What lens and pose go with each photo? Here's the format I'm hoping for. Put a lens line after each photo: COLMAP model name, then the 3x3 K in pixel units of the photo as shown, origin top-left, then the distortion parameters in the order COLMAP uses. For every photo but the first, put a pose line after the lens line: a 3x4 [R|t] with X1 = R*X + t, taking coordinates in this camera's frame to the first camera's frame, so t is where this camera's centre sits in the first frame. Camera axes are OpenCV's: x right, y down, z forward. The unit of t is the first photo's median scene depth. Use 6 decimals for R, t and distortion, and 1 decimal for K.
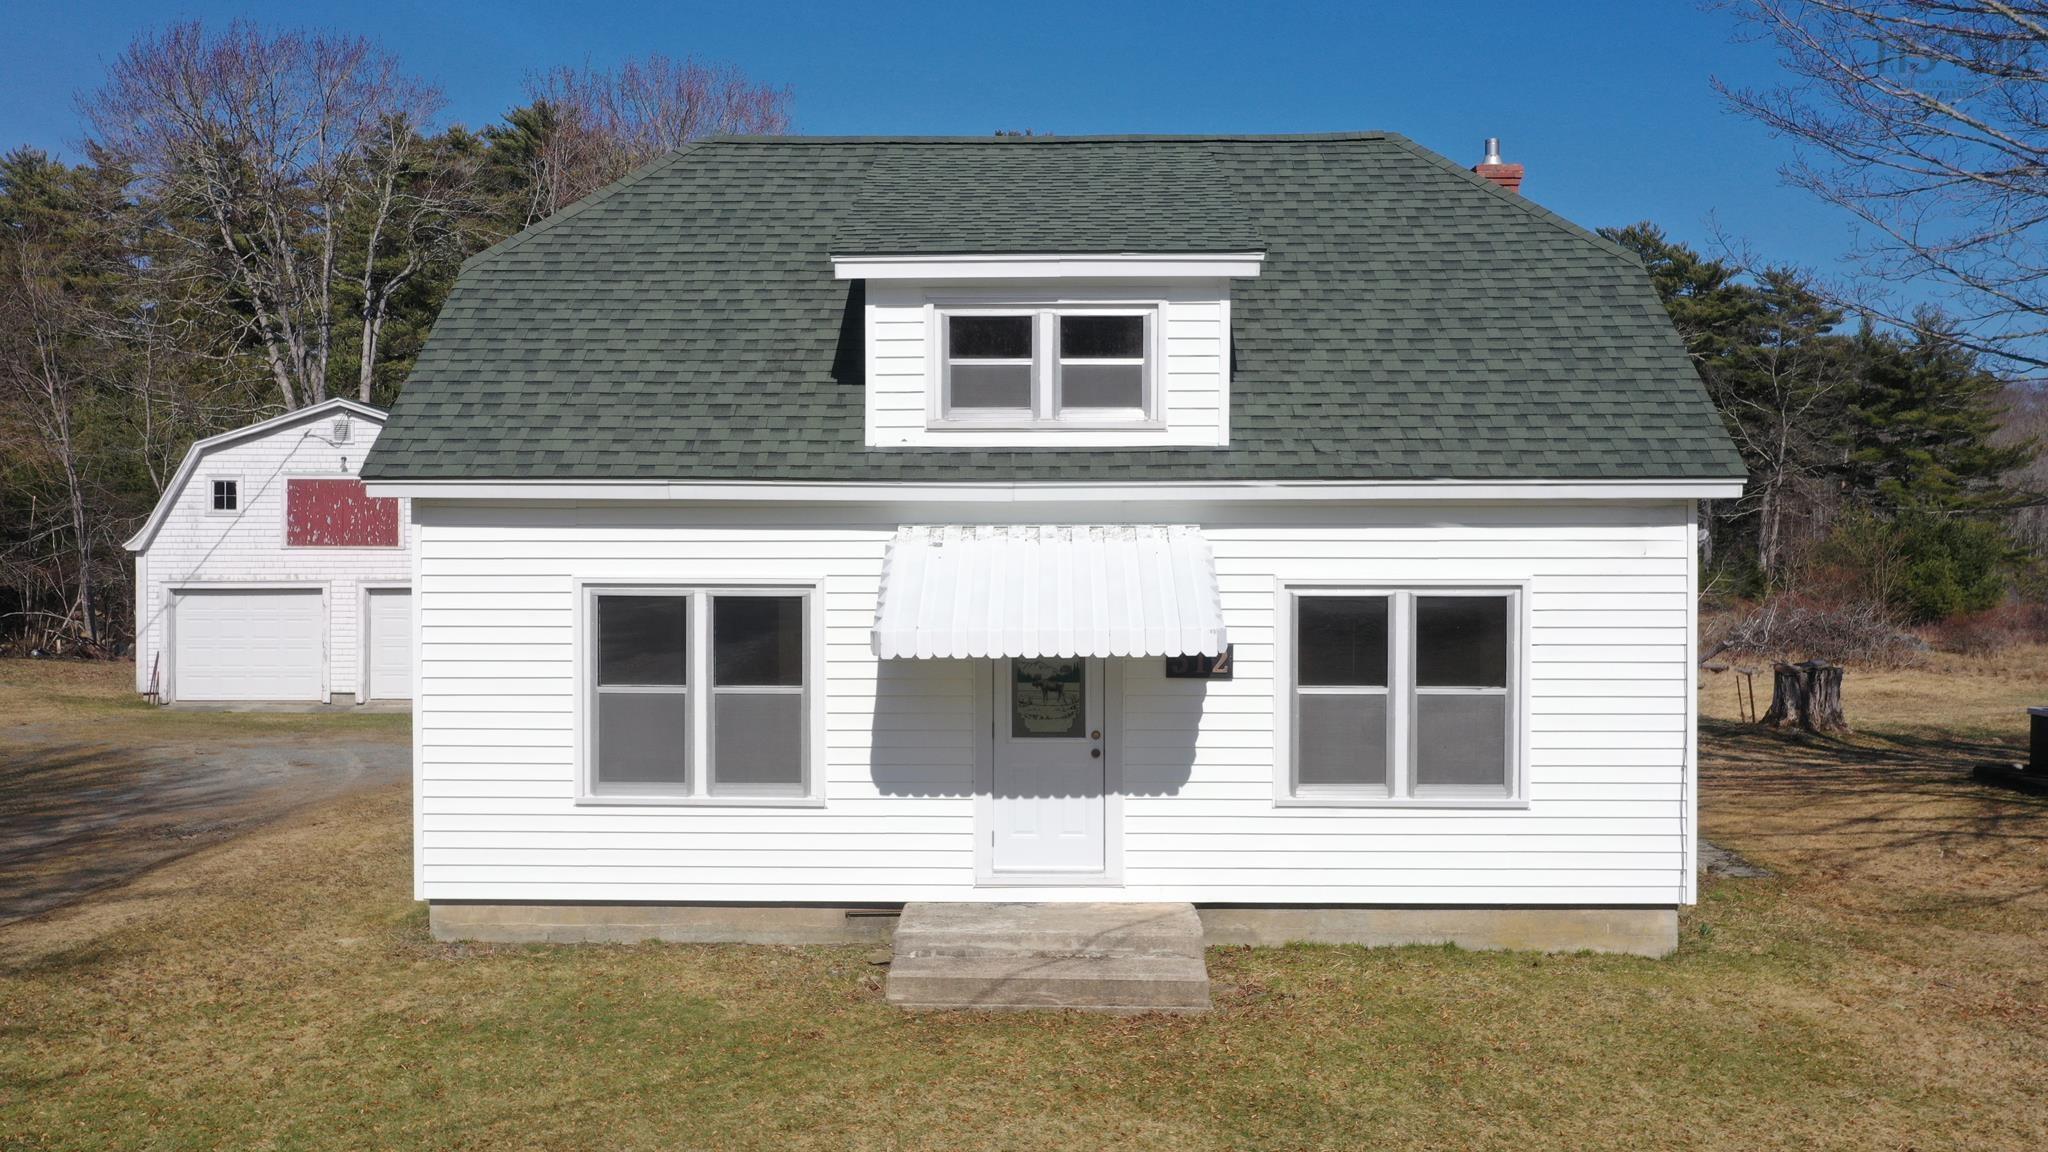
lens RADIAL K [[1696.0, 0, 1015.2], [0, 1696.0, 524.7], [0, 0, 1]] dist [-0.008448, -0.000770]
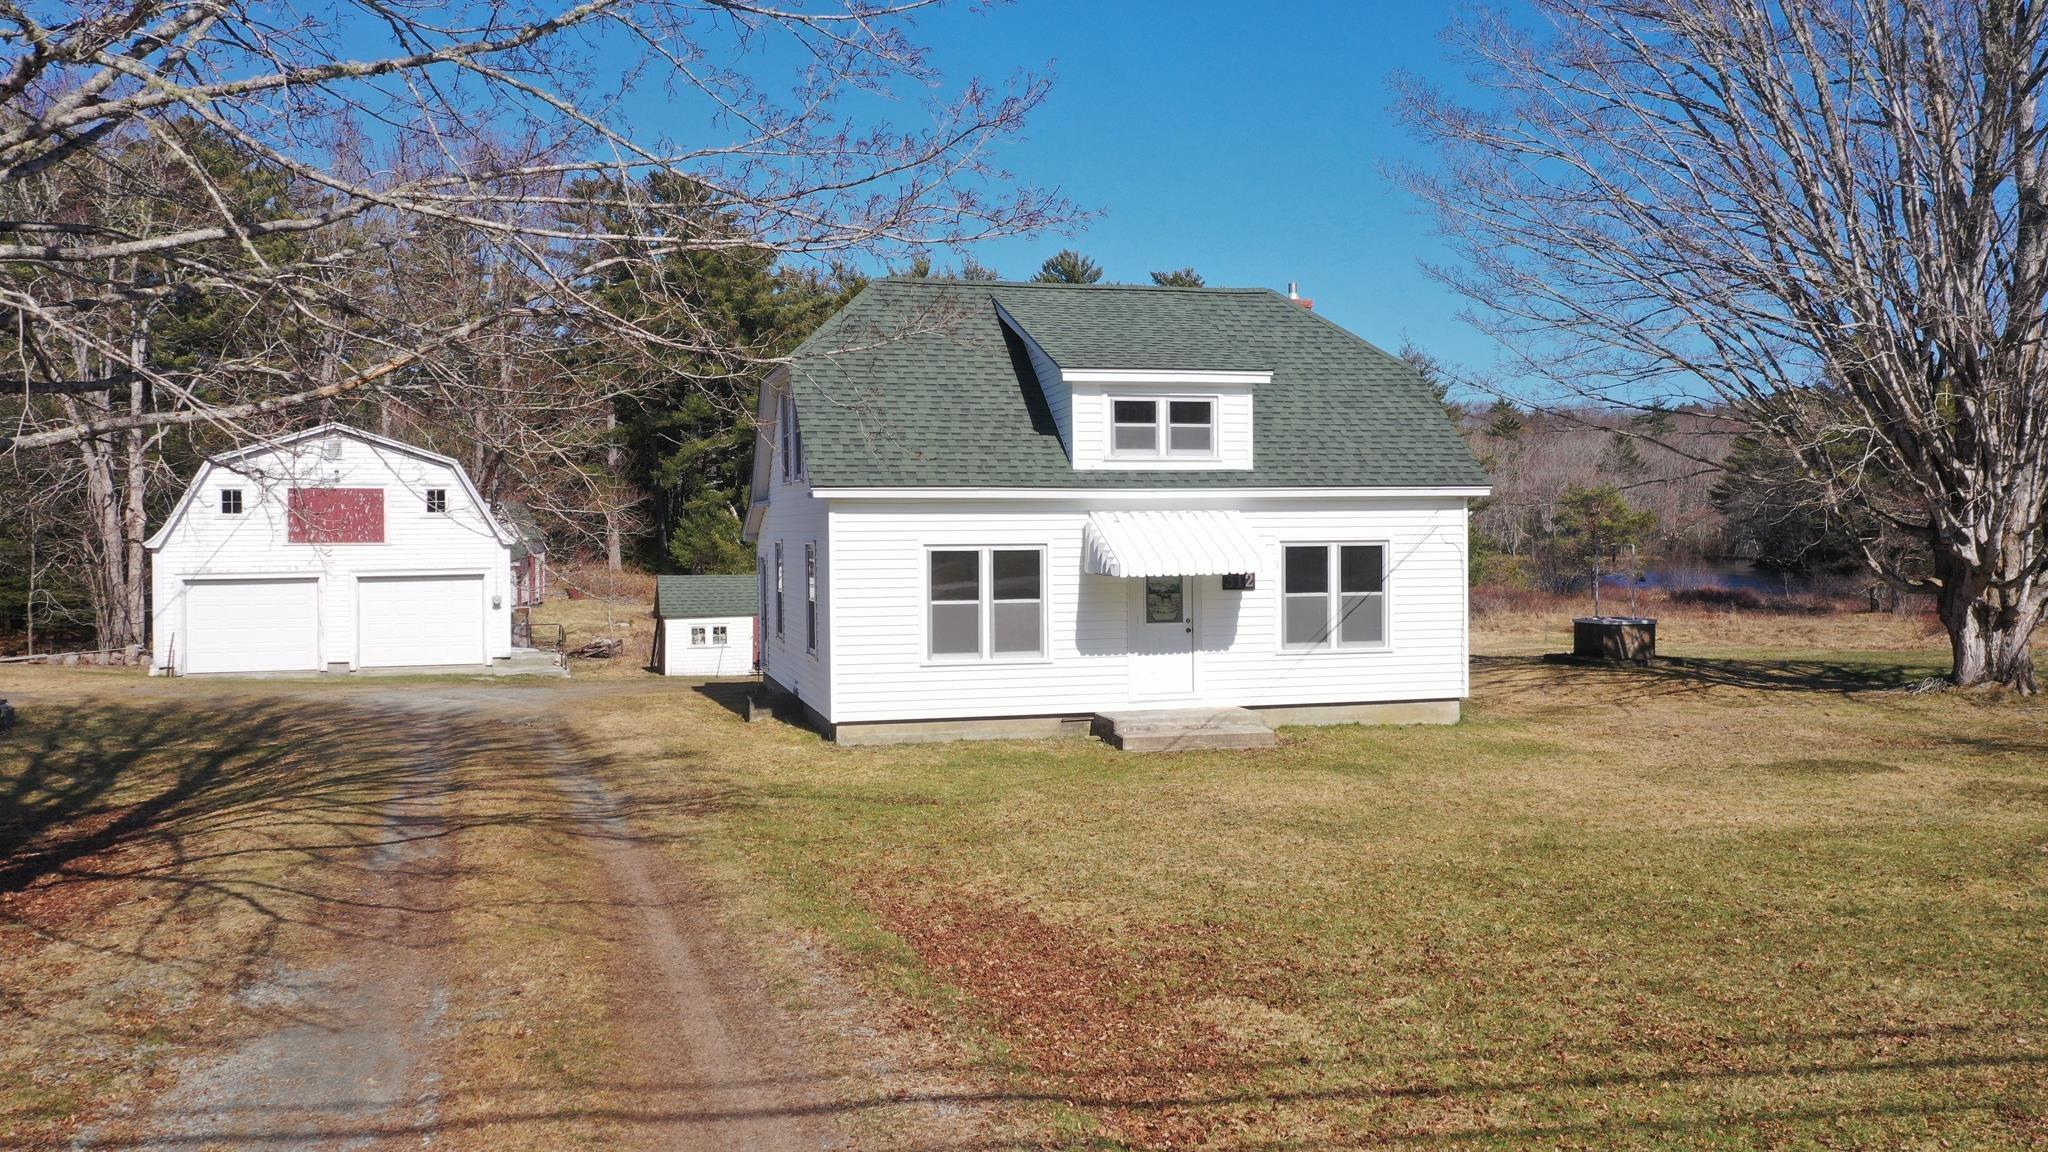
lens RADIAL K [[1696.0, 0, 1015.2], [0, 1696.0, 524.7], [0, 0, 1]] dist [-0.008448, -0.000770]
pose [[0.958475, -0.007368, 0.285082, -0.684149], [0.008900, 0.999952, -0.004080, 0.021912], [-0.285039, 0.006448, 0.958494, -0.777728]]
